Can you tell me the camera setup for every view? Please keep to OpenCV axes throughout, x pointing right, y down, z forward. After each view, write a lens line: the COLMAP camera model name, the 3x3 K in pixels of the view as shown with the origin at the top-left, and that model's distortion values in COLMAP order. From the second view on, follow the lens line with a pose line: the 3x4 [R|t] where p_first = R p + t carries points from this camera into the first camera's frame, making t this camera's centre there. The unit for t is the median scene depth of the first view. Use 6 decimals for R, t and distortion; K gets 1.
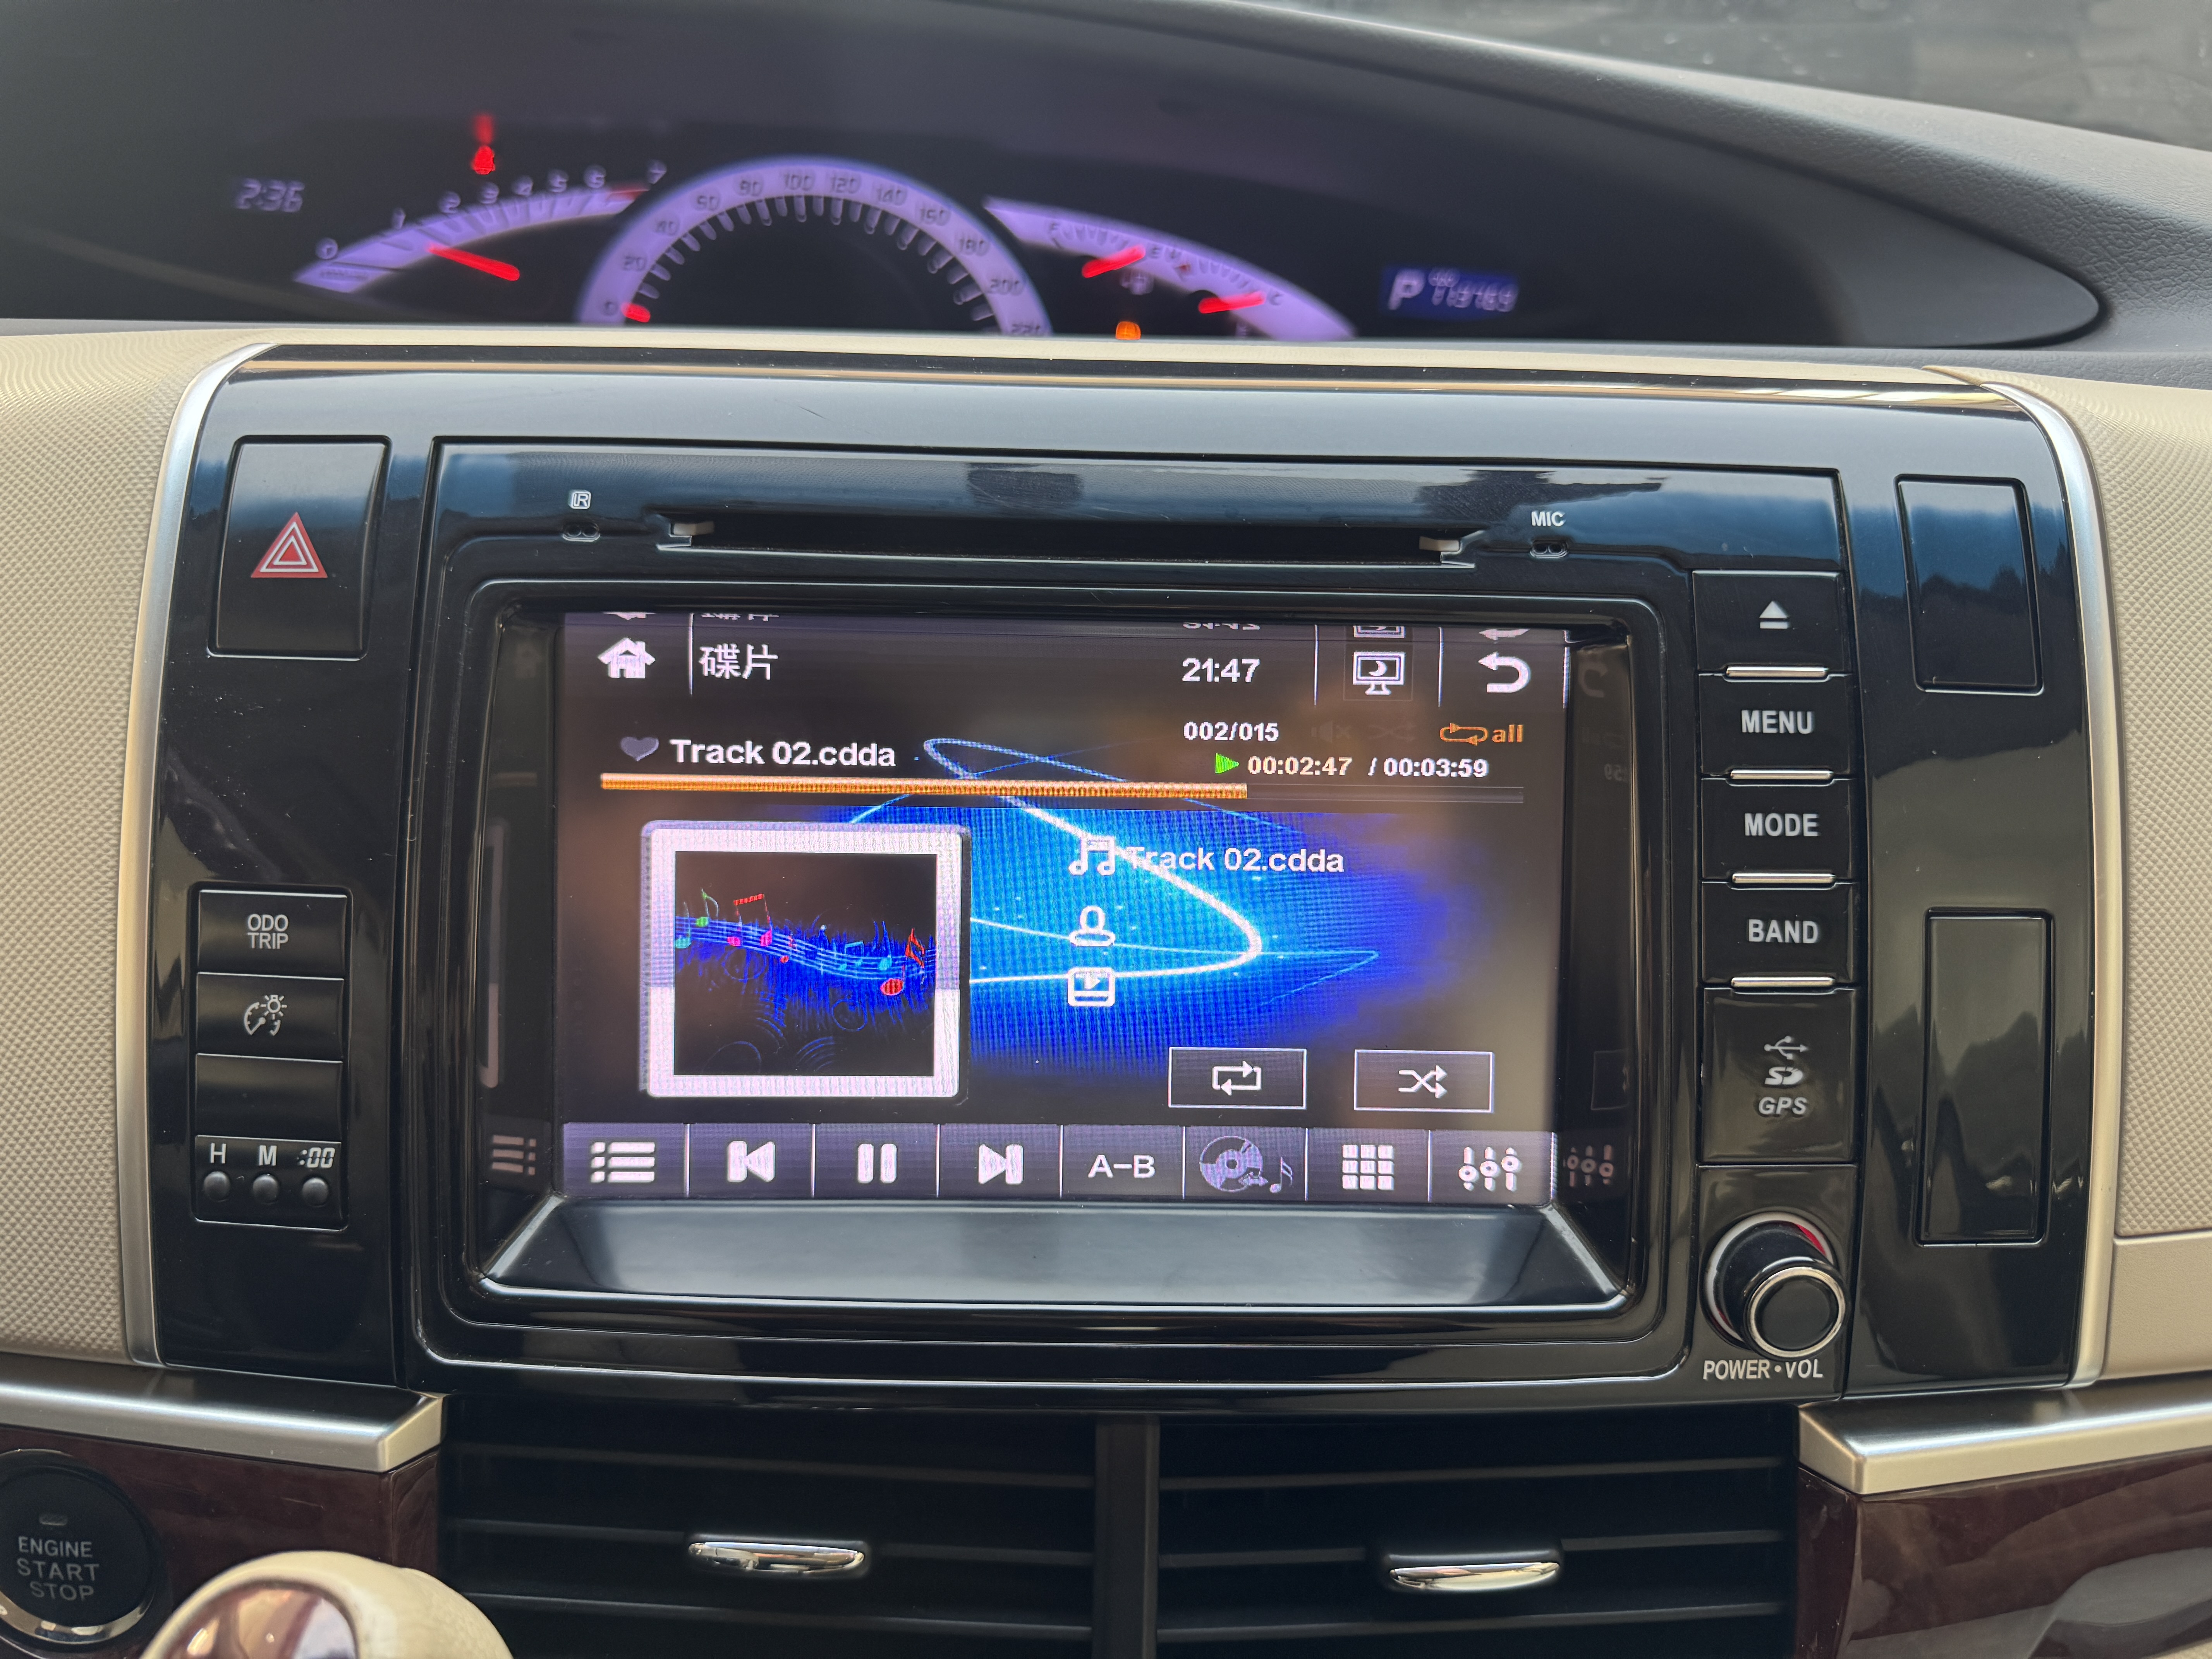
lens RADIAL K [[1532.0, 0, 1105.9], [0, 1532.0, 845.2], [0, 0, 1]] dist [0.028966, -0.007111]
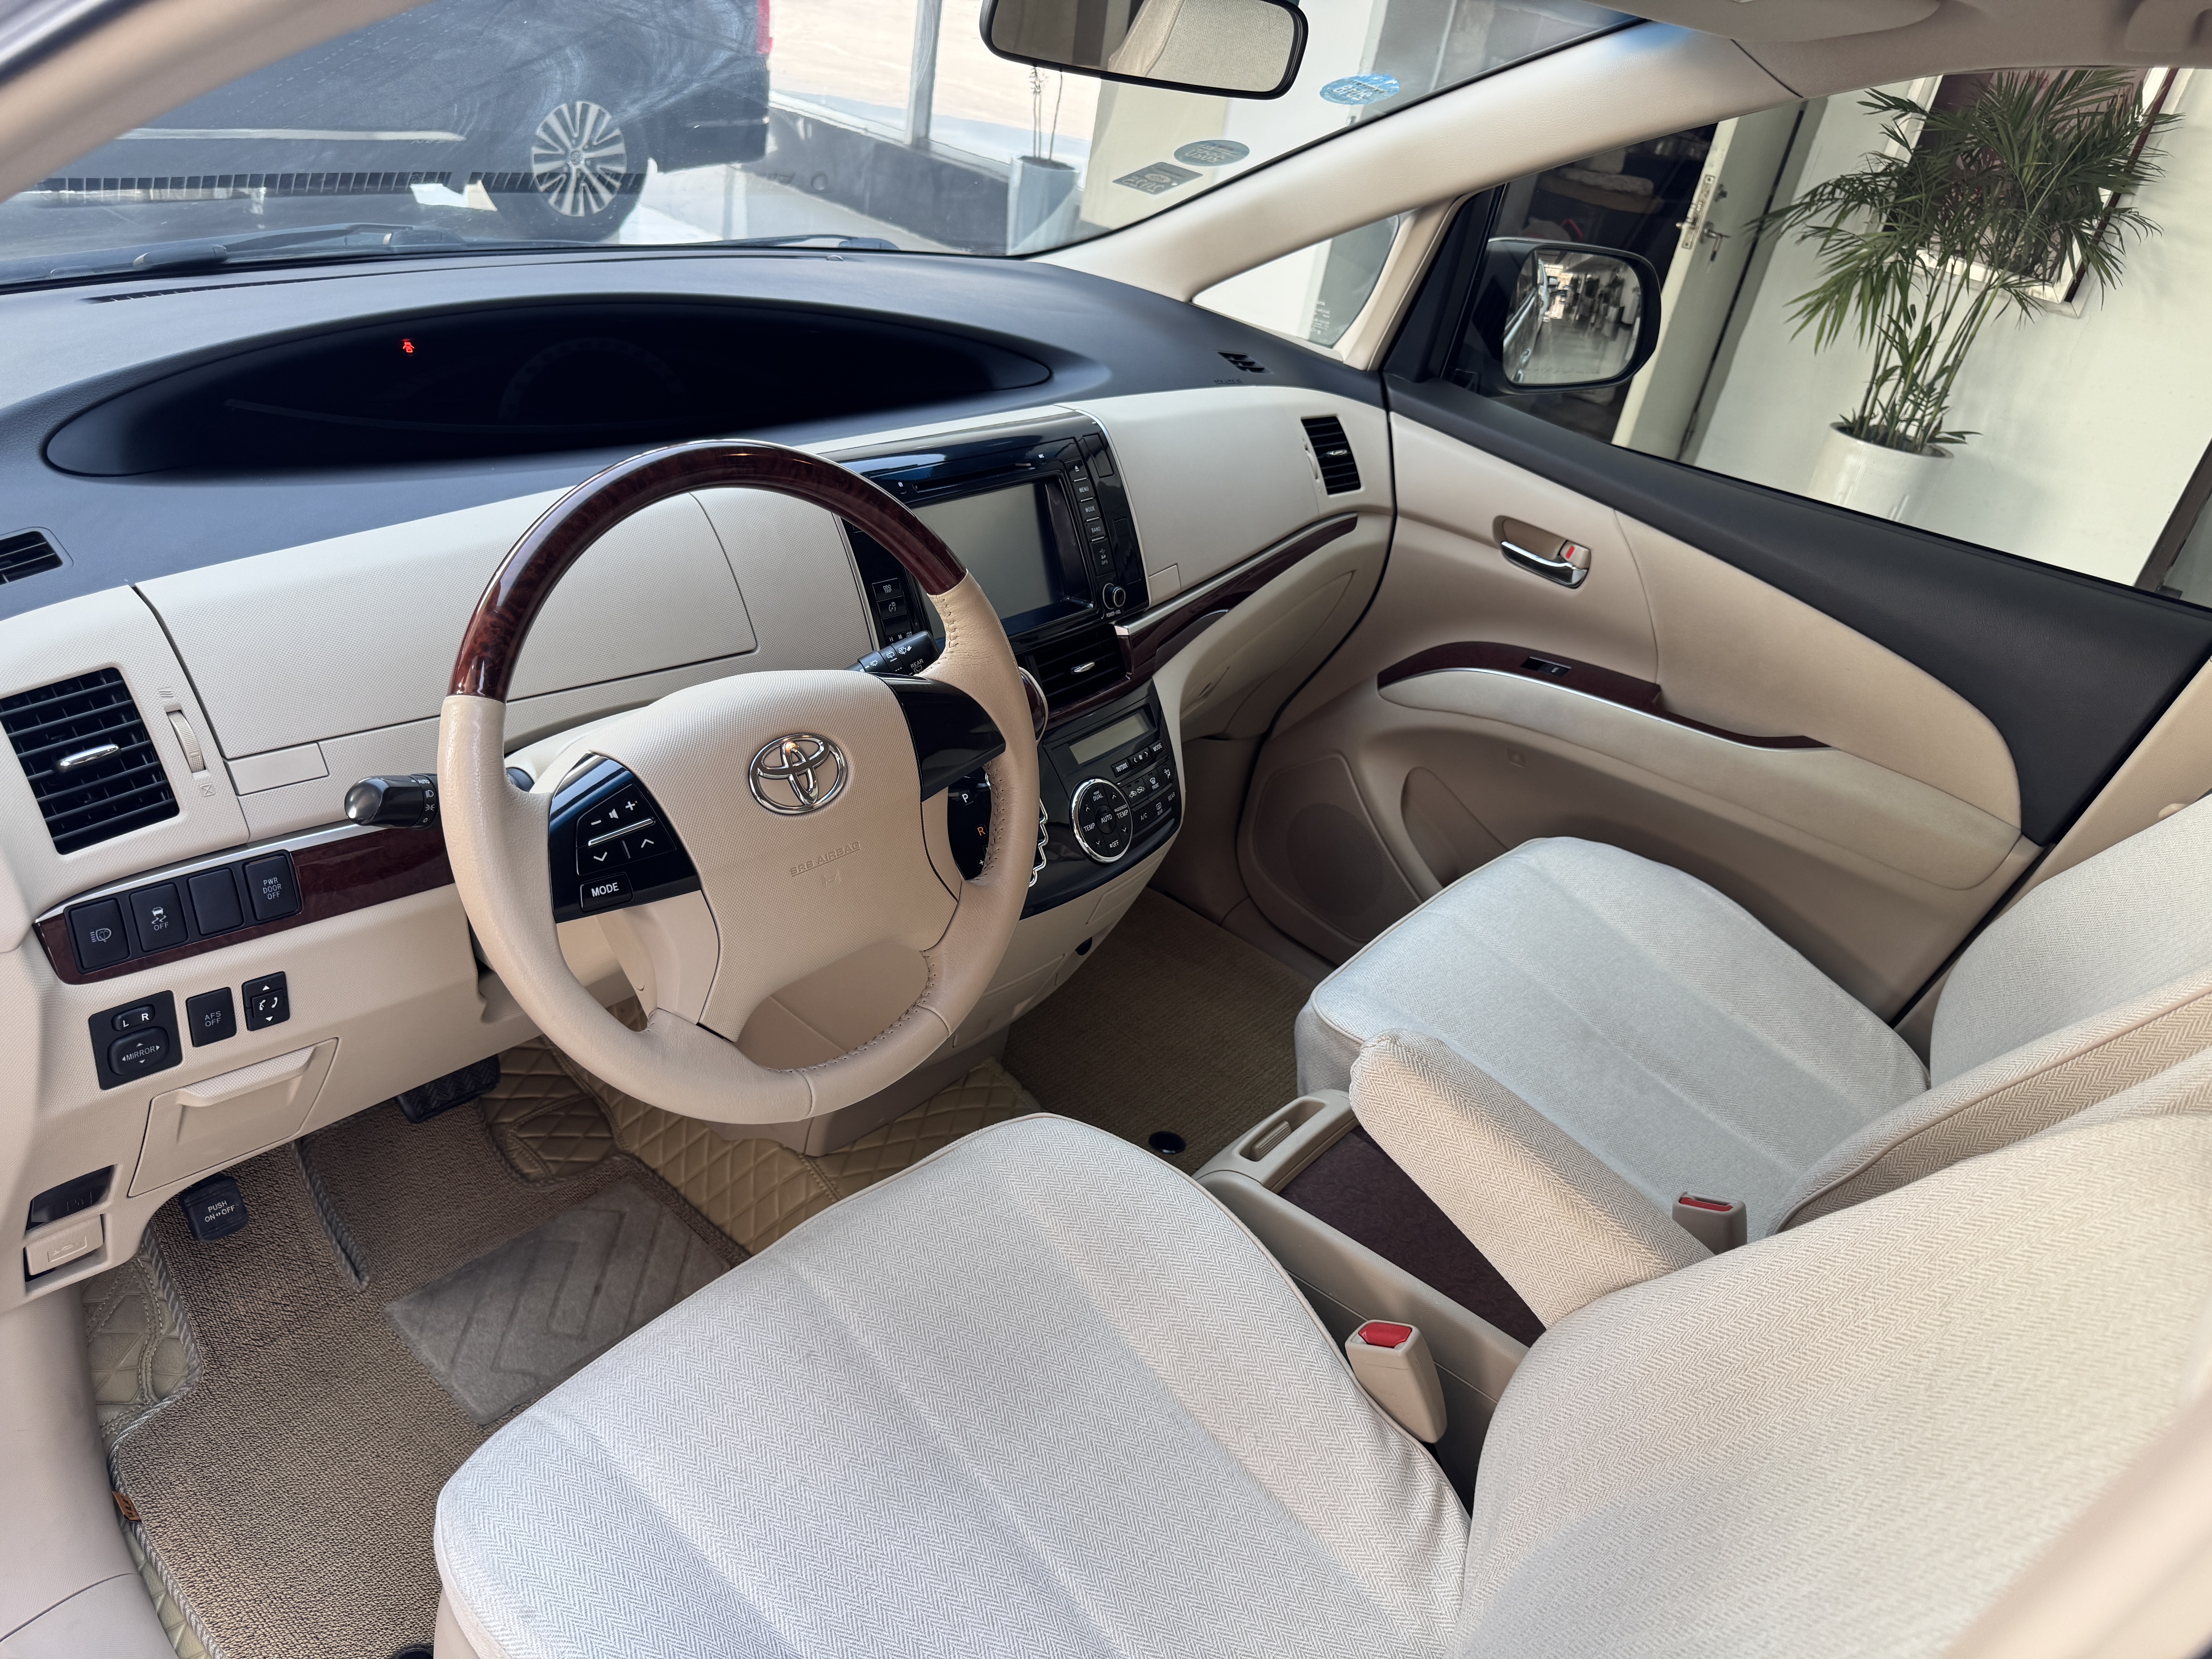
lens RADIAL K [[1603.6, 0, 1094.3], [0, 1603.6, 812.3], [0, 0, 1]] dist [0.020378, -0.040128]
pose [[0.637725, -0.309418, 0.705384, -3.392514], [0.245696, 0.949647, 0.194435, -0.088108], [-0.730027, 0.049314, 0.681636, -2.443432]]
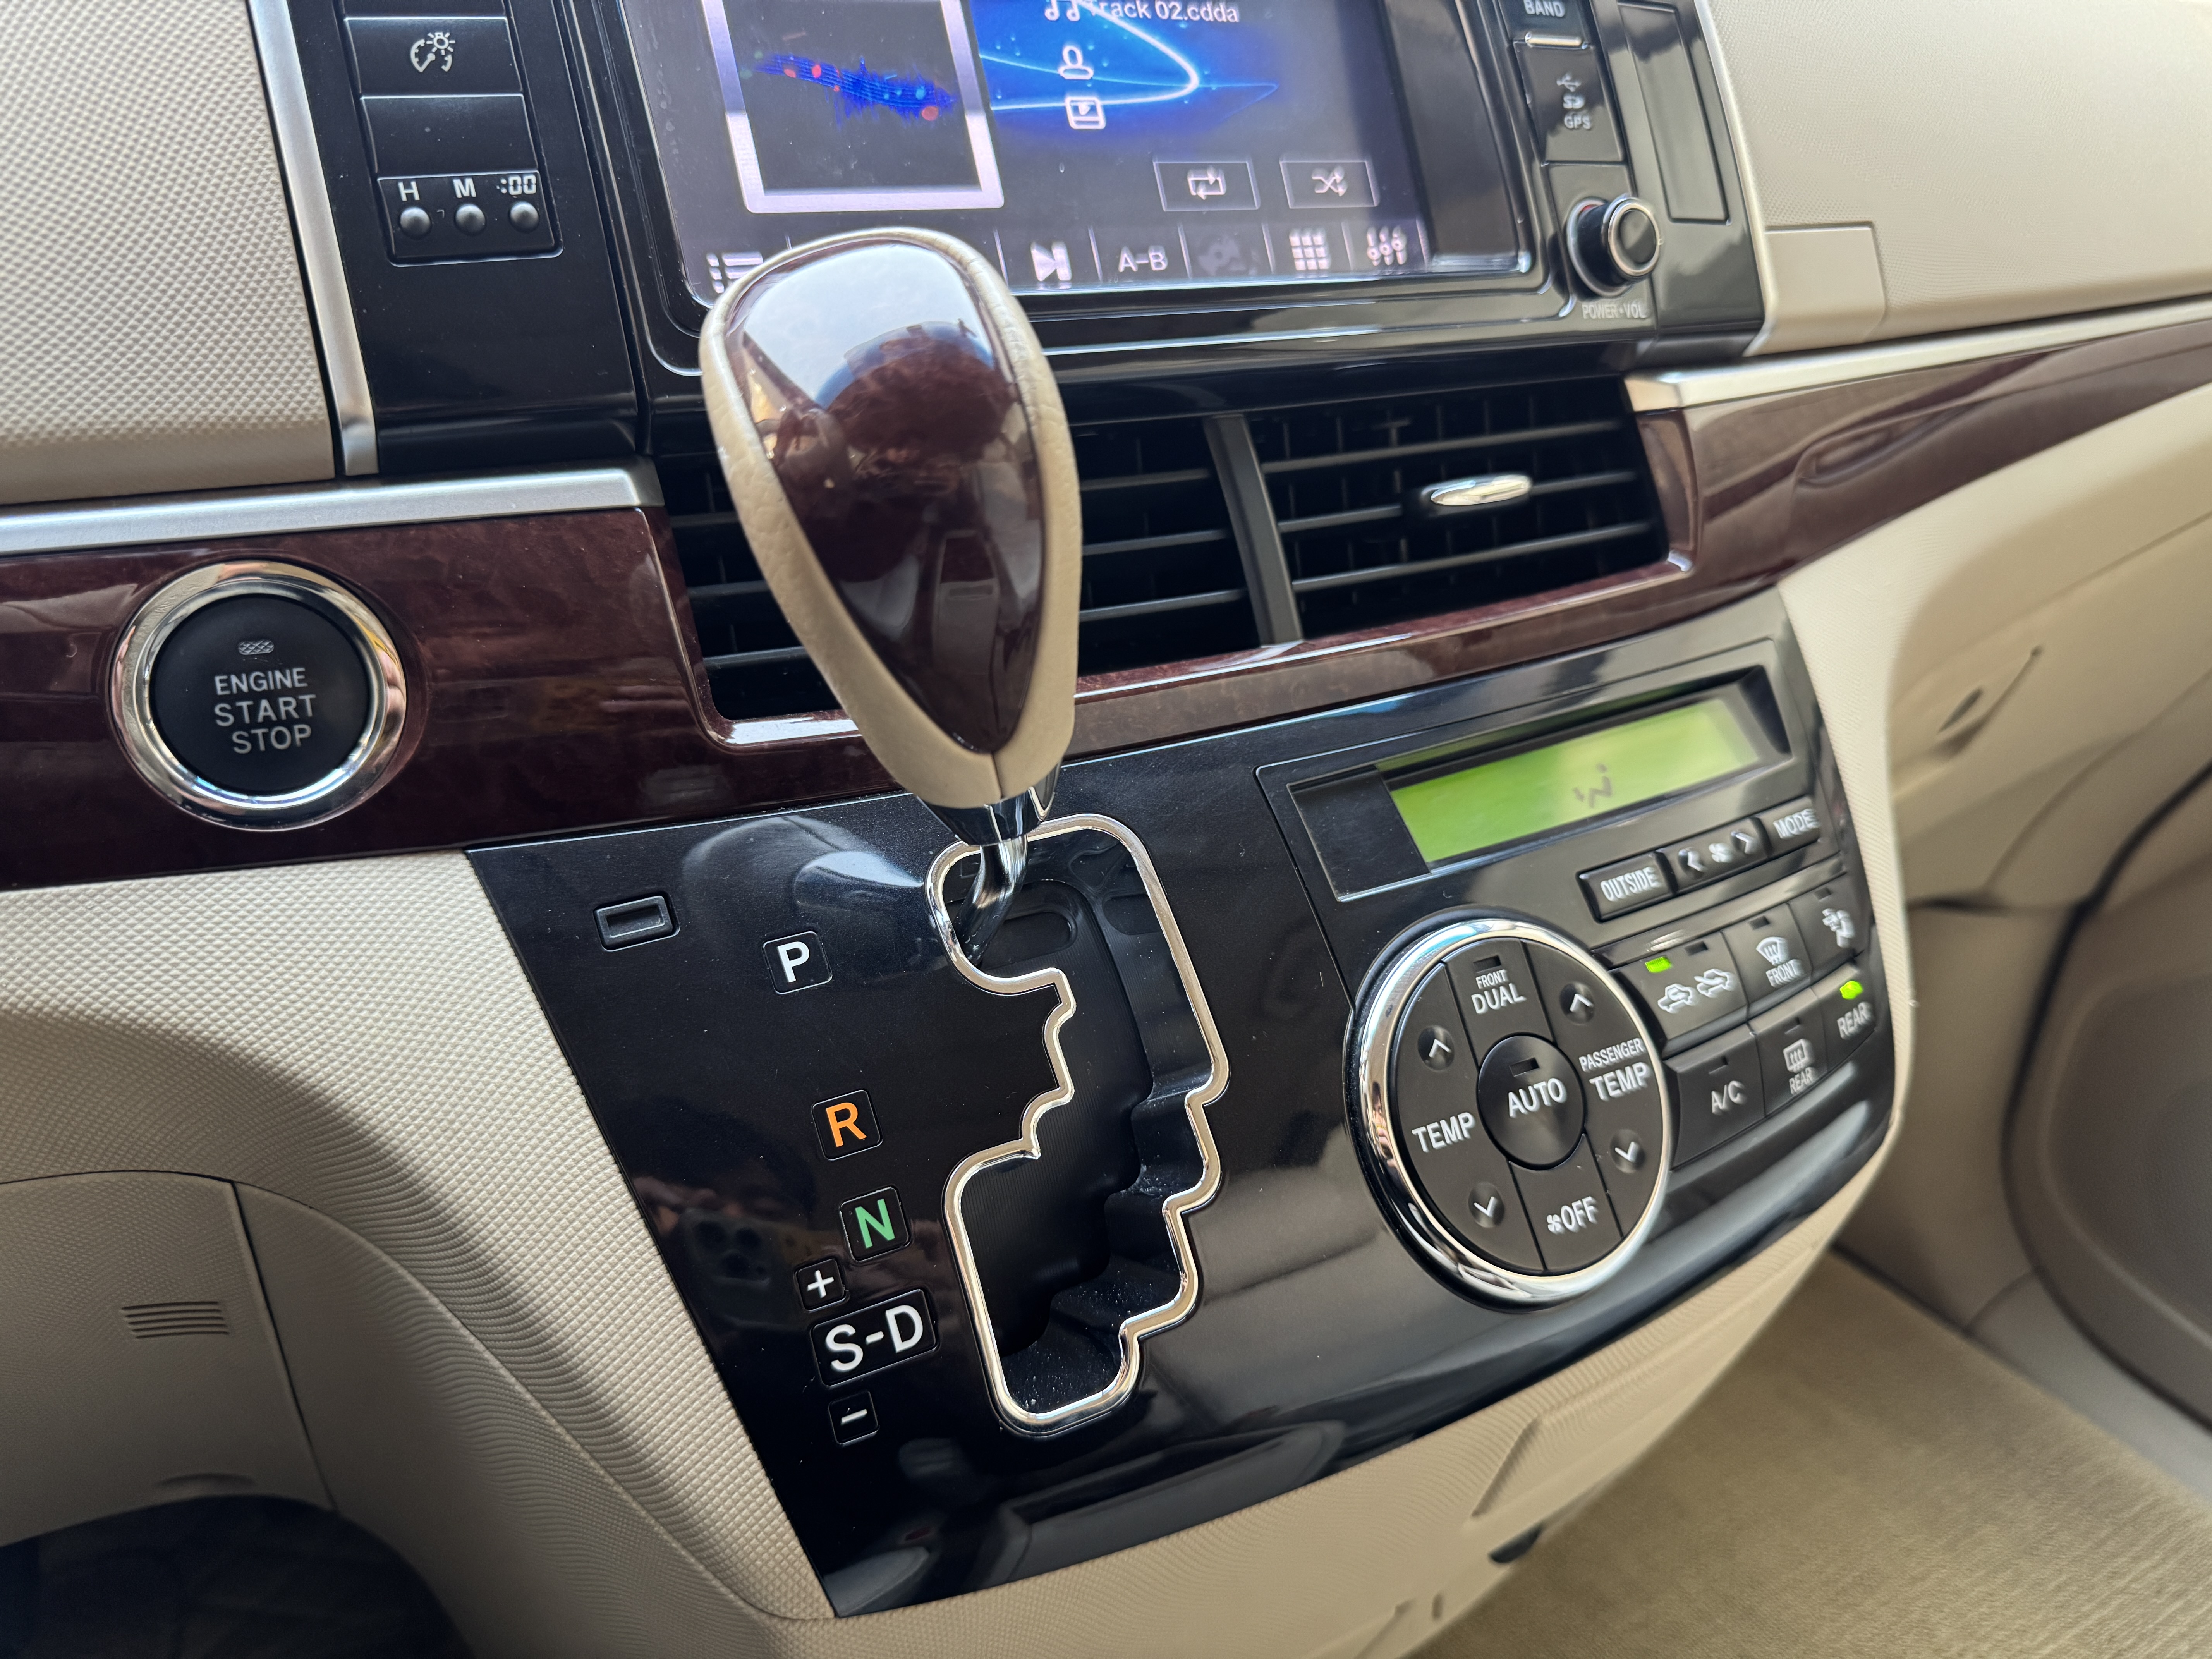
lens RADIAL K [[1603.6, 0, 1101.3], [0, 1603.6, 816.0], [0, 0, 1]] dist [0.020378, -0.040128]
pose [[0.874235, -0.207736, 0.438815, -0.652943], [0.246212, 0.968690, -0.031939, 0.658435], [-0.418441, 0.135964, 0.898010, -0.046940]]
